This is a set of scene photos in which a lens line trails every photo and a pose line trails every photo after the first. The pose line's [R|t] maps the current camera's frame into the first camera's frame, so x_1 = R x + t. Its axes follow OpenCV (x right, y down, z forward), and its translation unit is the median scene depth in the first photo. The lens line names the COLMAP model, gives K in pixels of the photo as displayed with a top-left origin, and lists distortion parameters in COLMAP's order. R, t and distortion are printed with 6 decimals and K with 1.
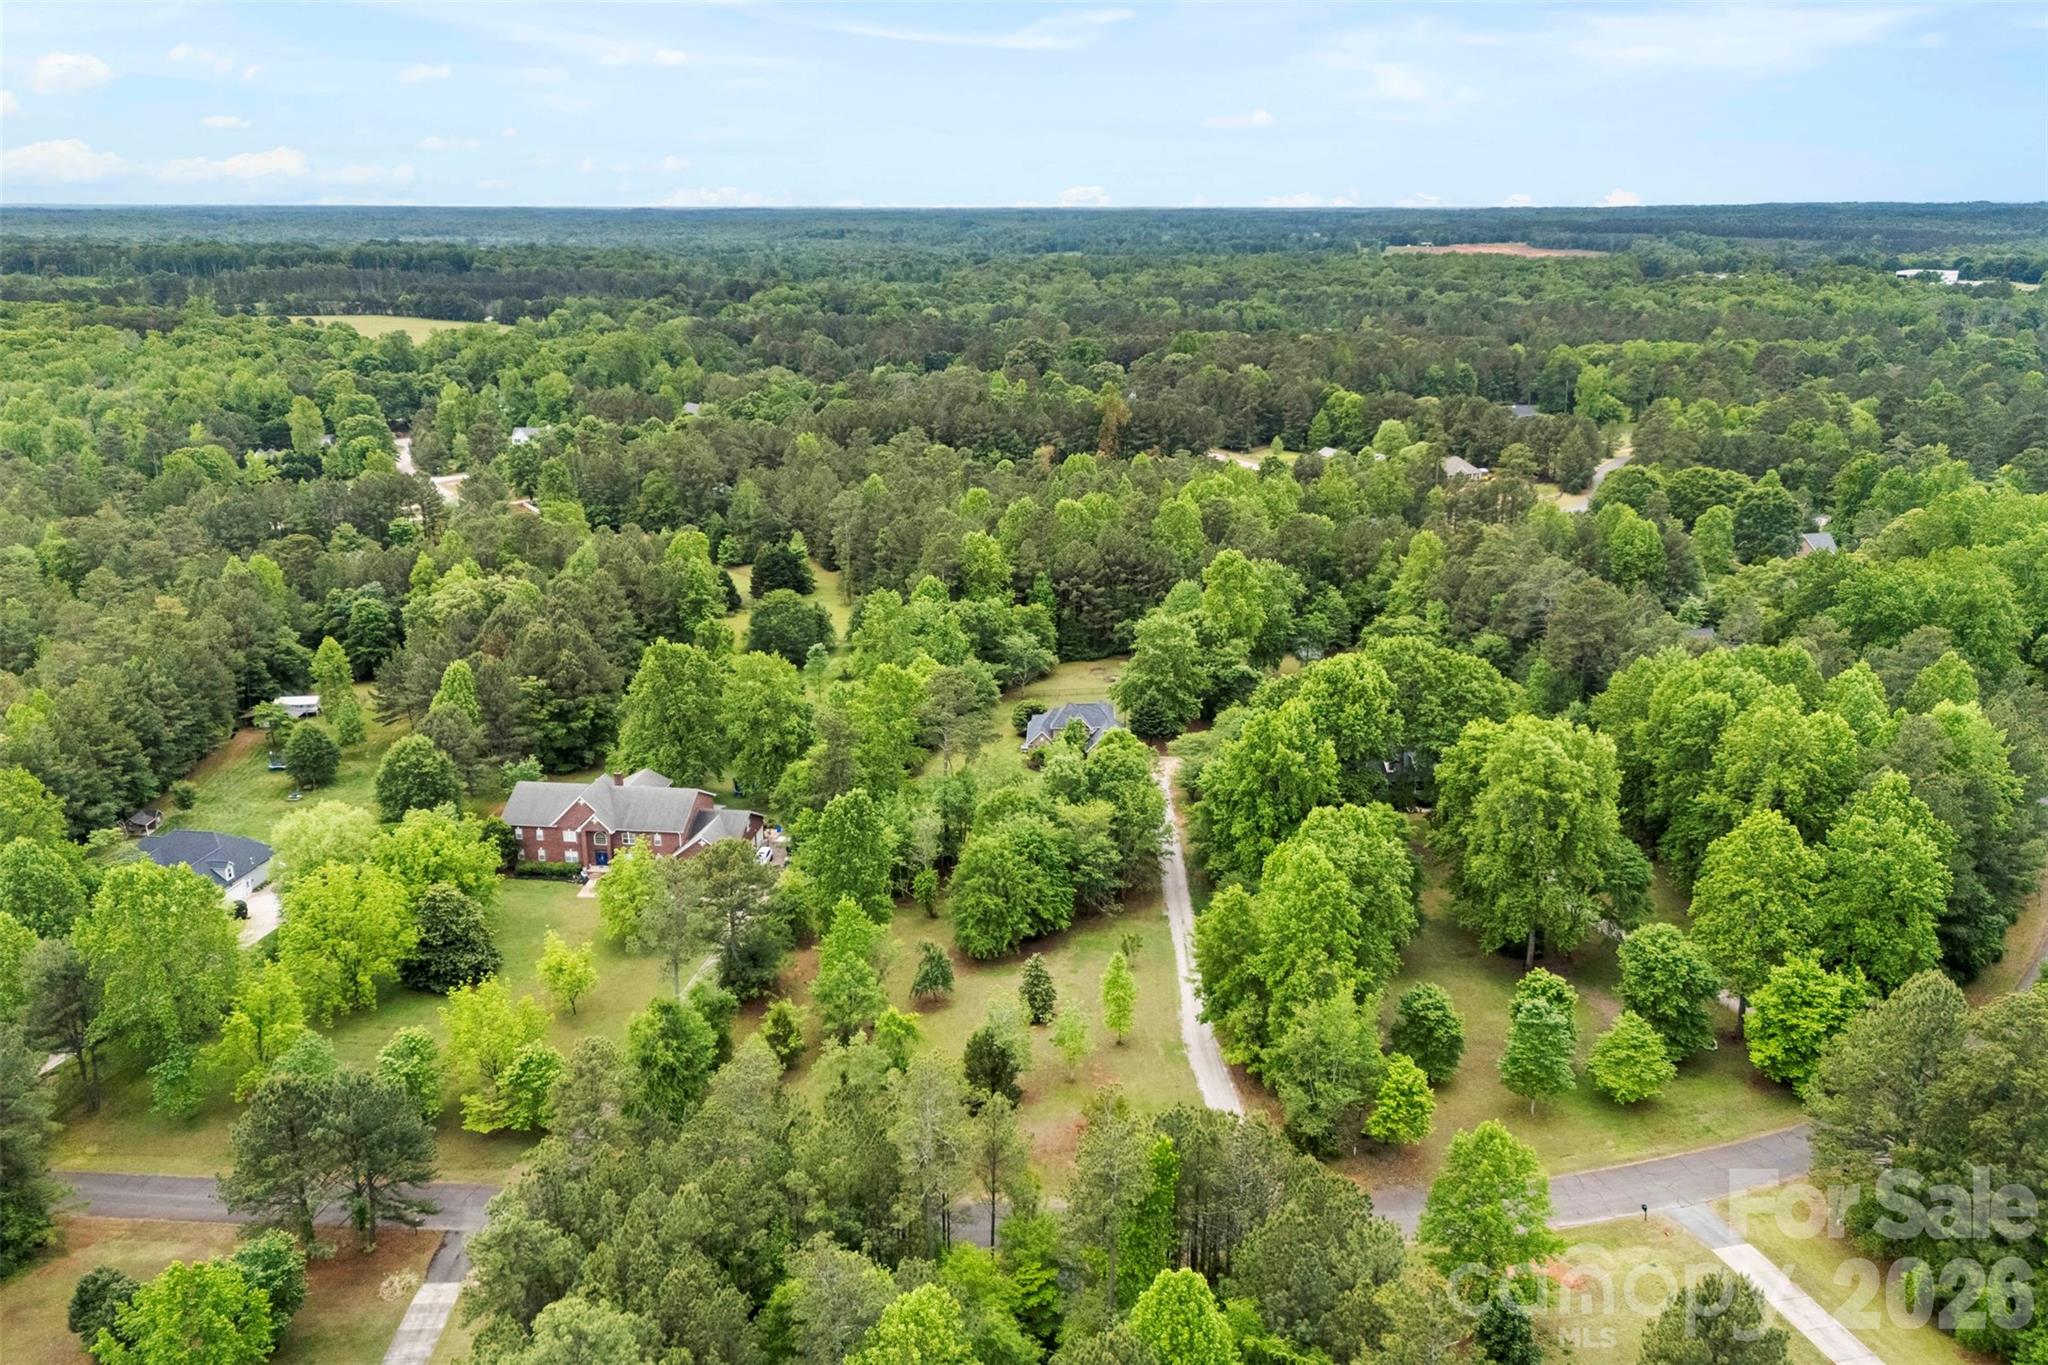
lens RADIAL K [[1519.8, 0, 1030.6], [0, 1519.8, 688.0], [0, 0, 1]] dist [0.092676, -0.098463]
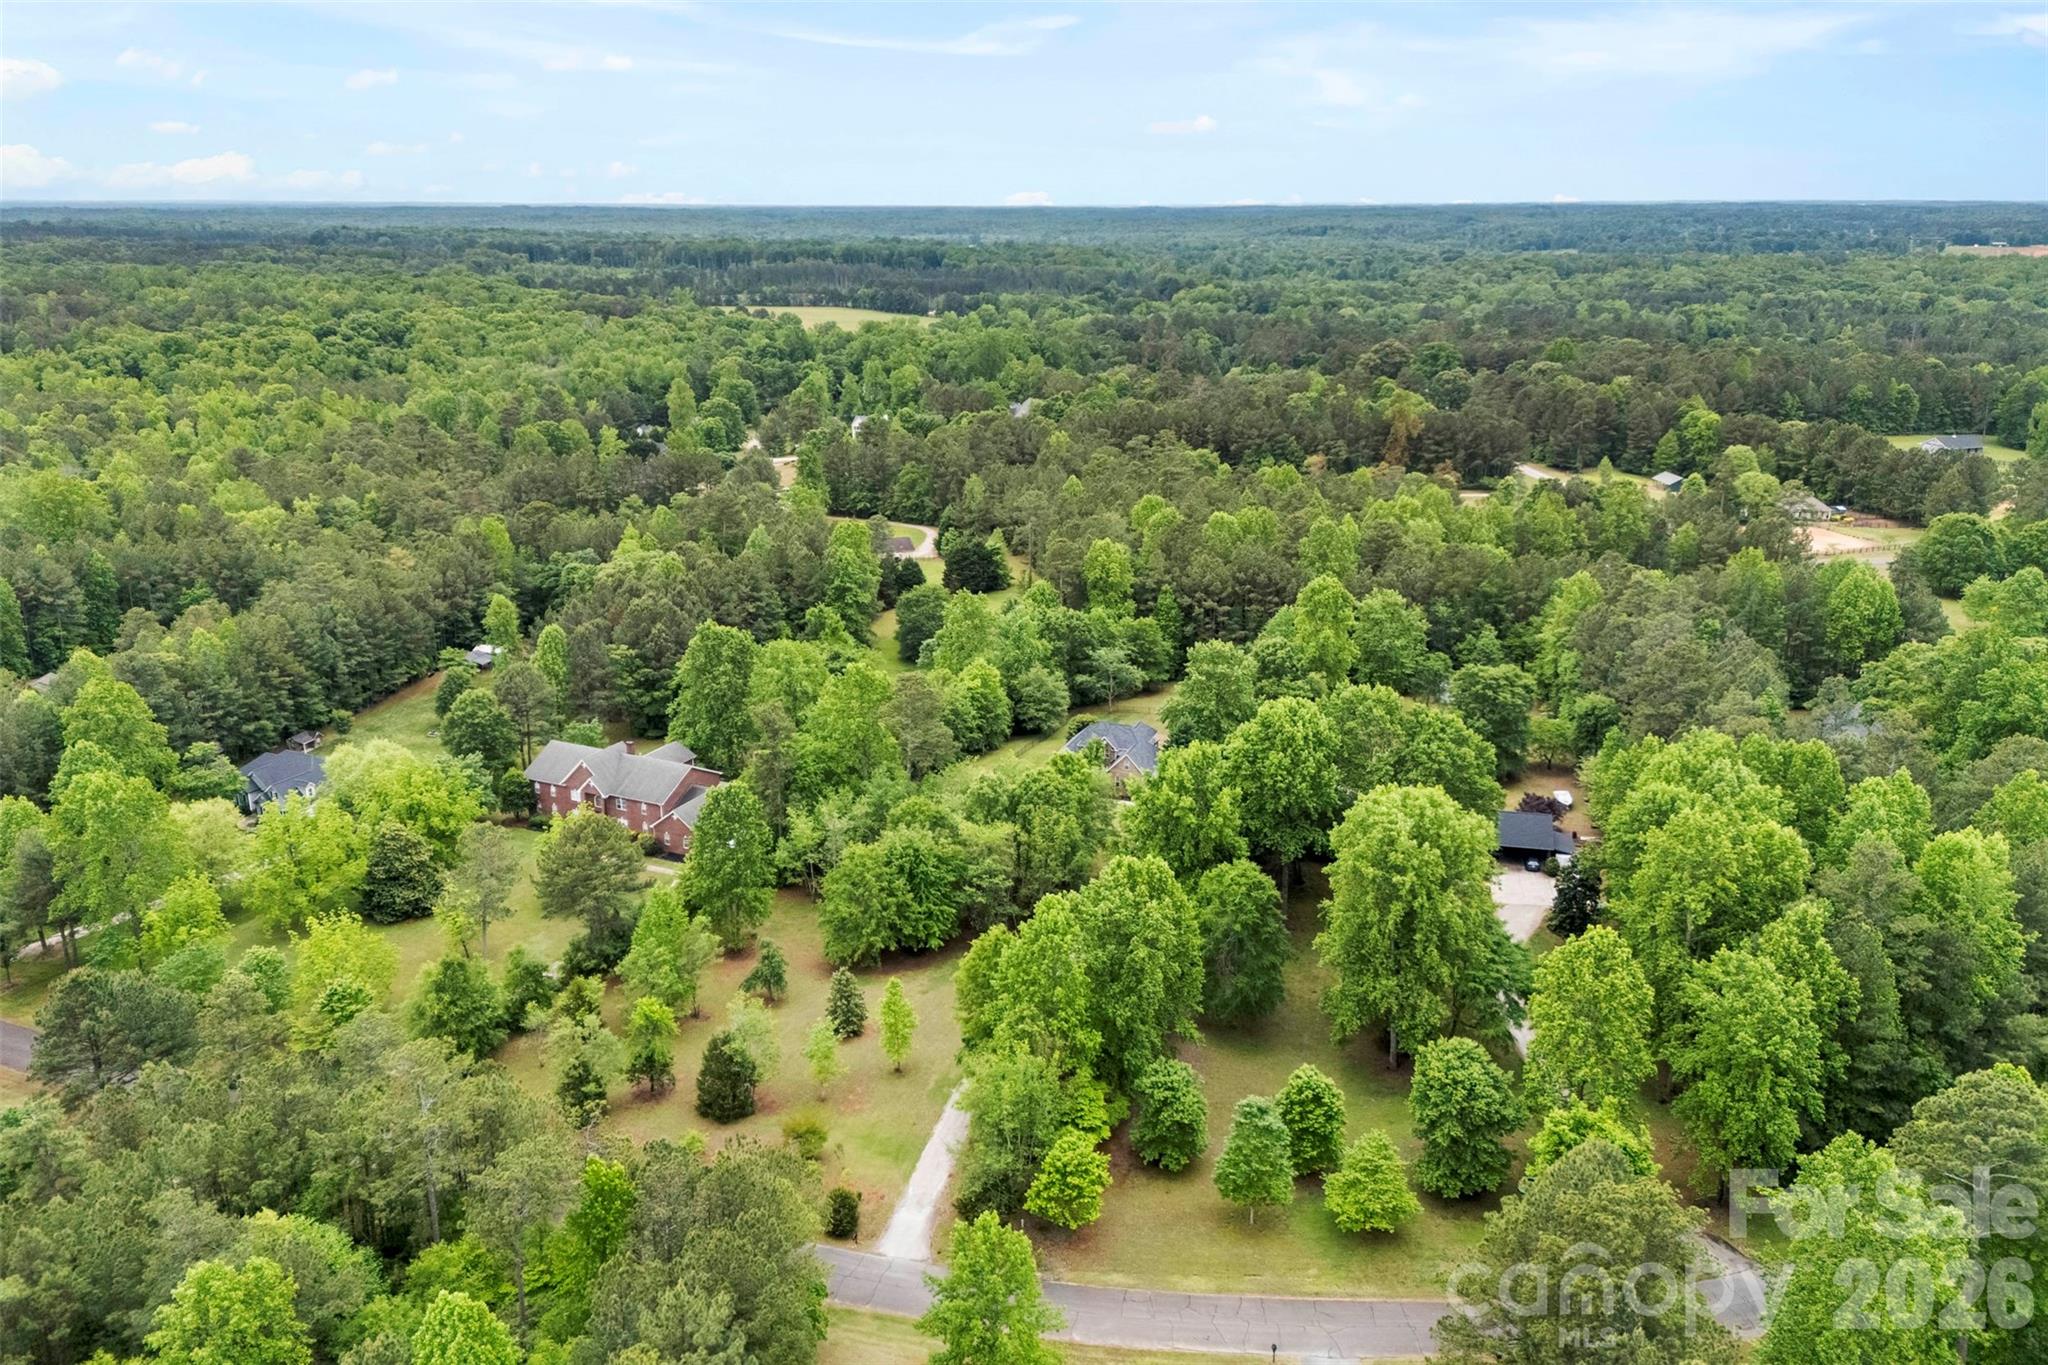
lens RADIAL K [[1516.9, 0, 1028.0], [0, 1516.9, 711.7], [0, 0, 1]] dist [0.089083, -0.088288]
pose [[0.949525, 0.101225, -0.296909, 0.235463], [-0.096346, 0.994863, 0.031058, -0.019249], [0.298528, -0.000884, 0.954400, 0.057123]]
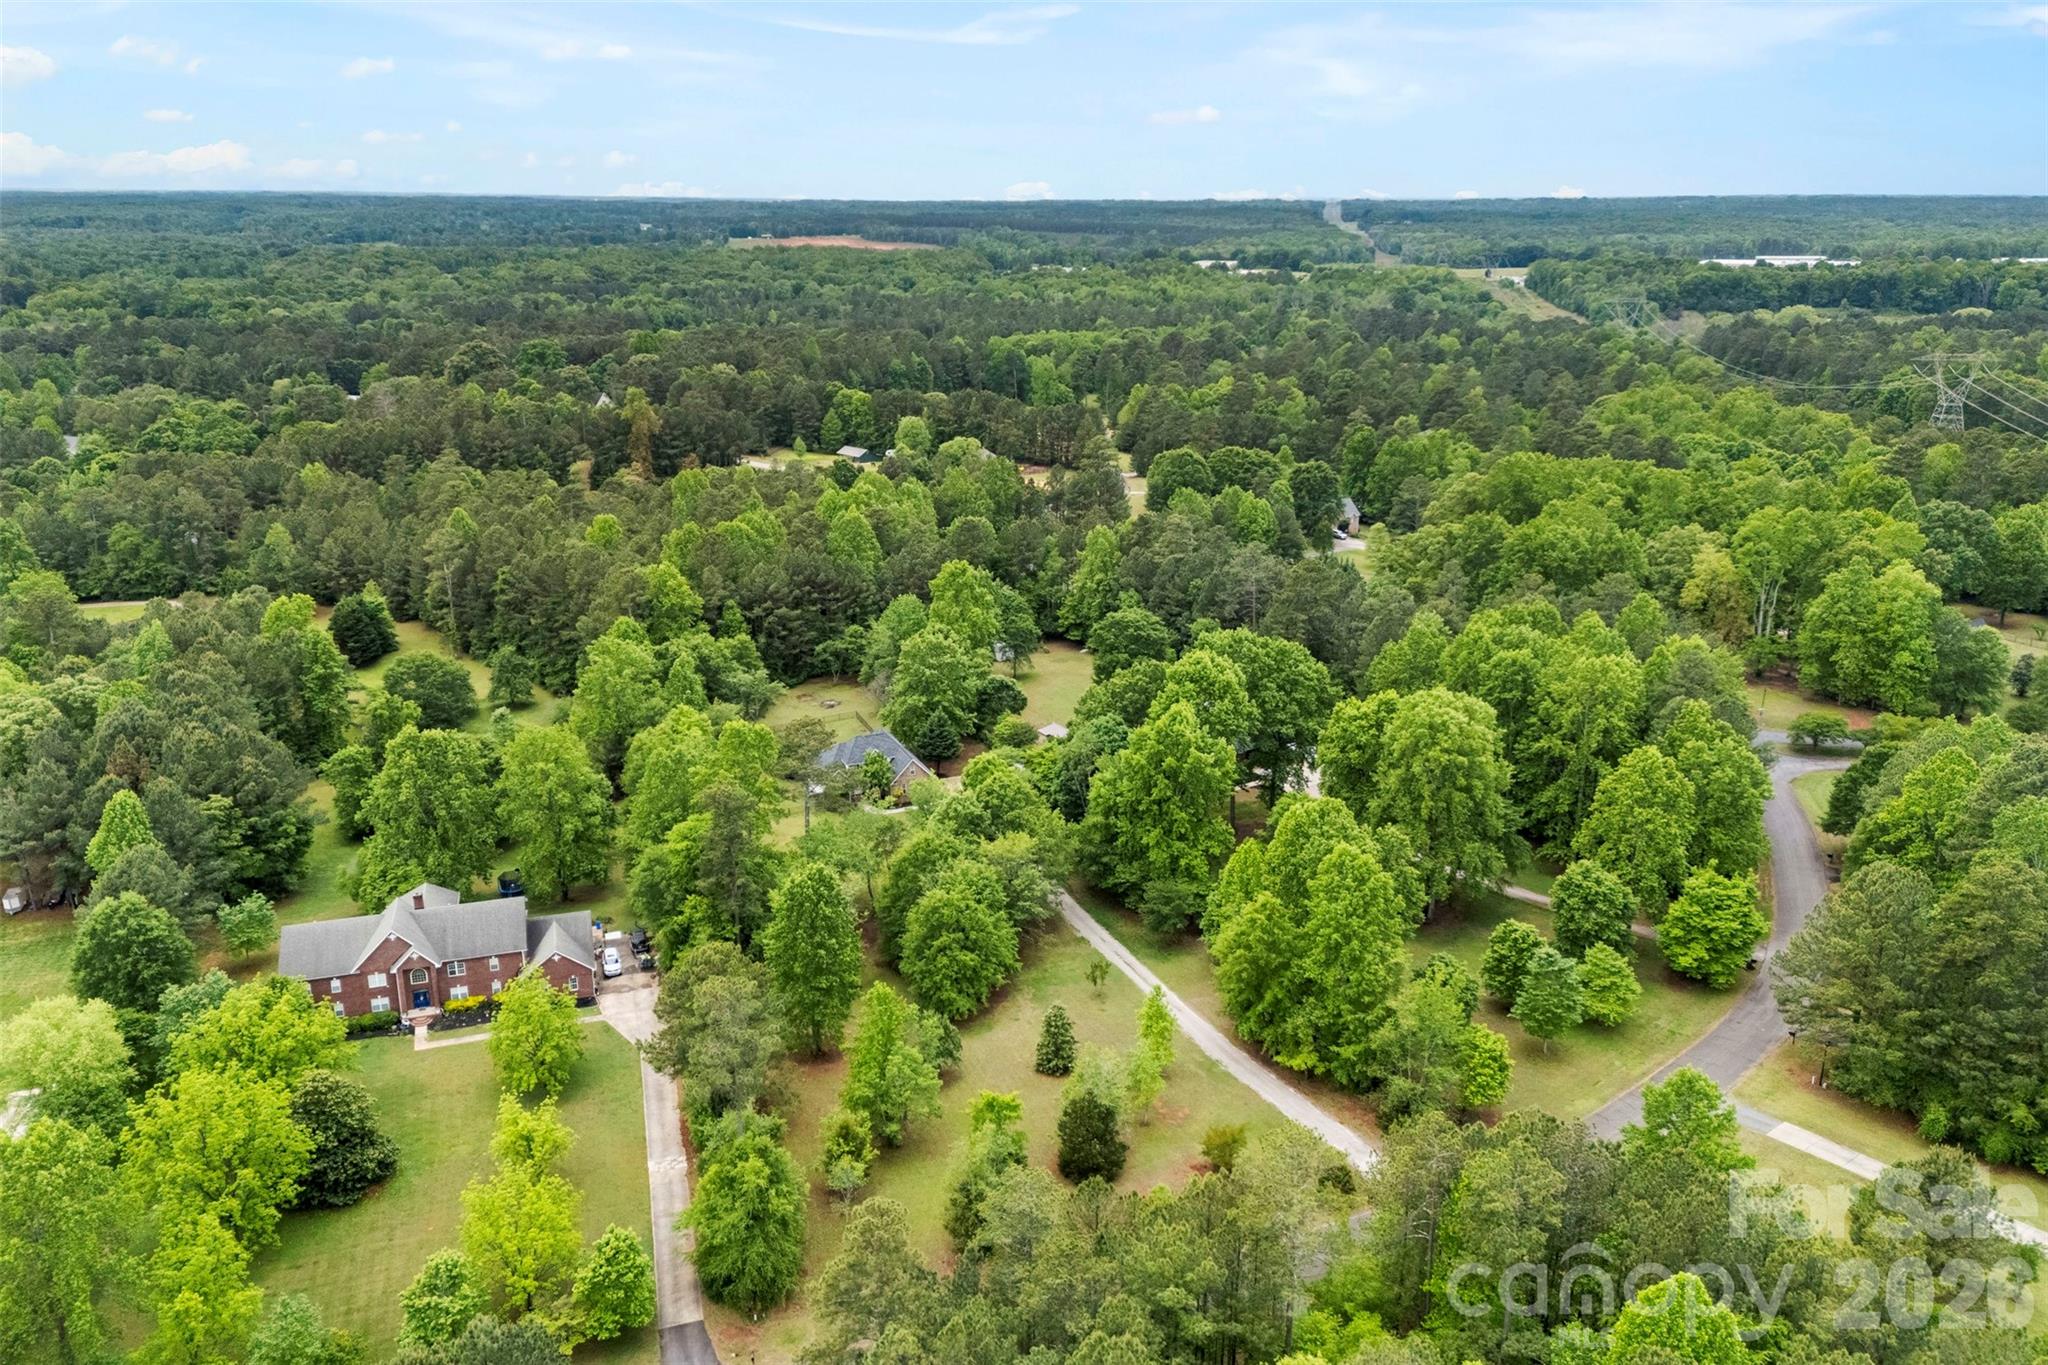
lens RADIAL K [[1519.8, 0, 1030.6], [0, 1519.8, 688.0], [0, 0, 1]] dist [0.092676, -0.098463]
pose [[0.909298, -0.124609, 0.397050, -0.220870], [0.122240, 0.992004, 0.031382, -0.032271], [-0.397786, 0.020000, 0.917260, 0.072884]]
